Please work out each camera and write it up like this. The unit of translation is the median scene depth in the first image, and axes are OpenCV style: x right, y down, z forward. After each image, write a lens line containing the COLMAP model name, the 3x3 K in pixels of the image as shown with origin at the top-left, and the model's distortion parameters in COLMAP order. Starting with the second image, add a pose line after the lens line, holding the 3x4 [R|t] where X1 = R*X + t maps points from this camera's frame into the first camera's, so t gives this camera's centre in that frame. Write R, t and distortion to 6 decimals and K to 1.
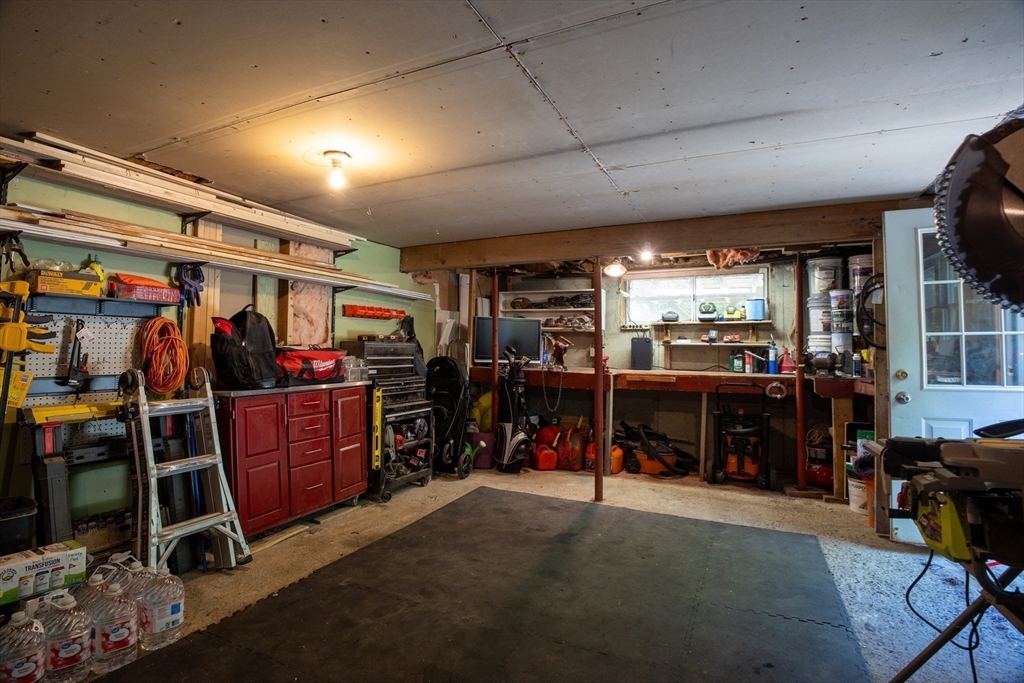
lens RADIAL K [[503.1, 0, 511.5], [0, 503.1, 335.9], [0, 0, 1]] dist [-0.022242, -0.005930]
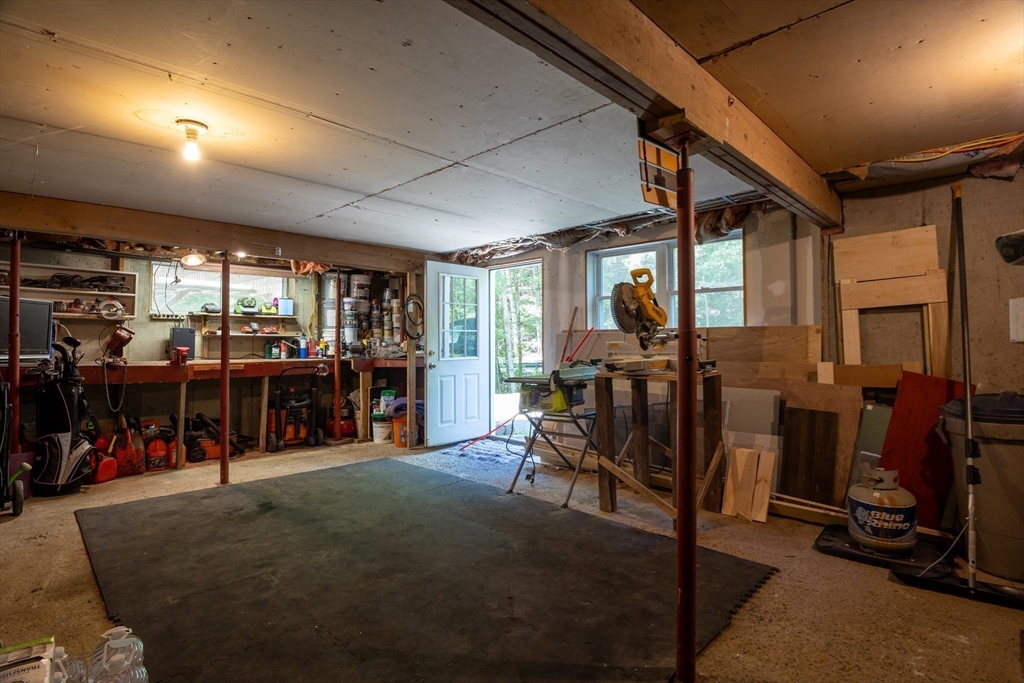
lens RADIAL K [[503.1, 0, 517.0], [0, 503.1, 343.7], [0, 0, 1]] dist [-0.022242, -0.005930]
pose [[0.319405, -0.011561, 0.947548, -0.533196], [-0.022426, 0.999553, 0.019755, 0.000704], [-0.947353, -0.027559, 0.319003, 0.079150]]
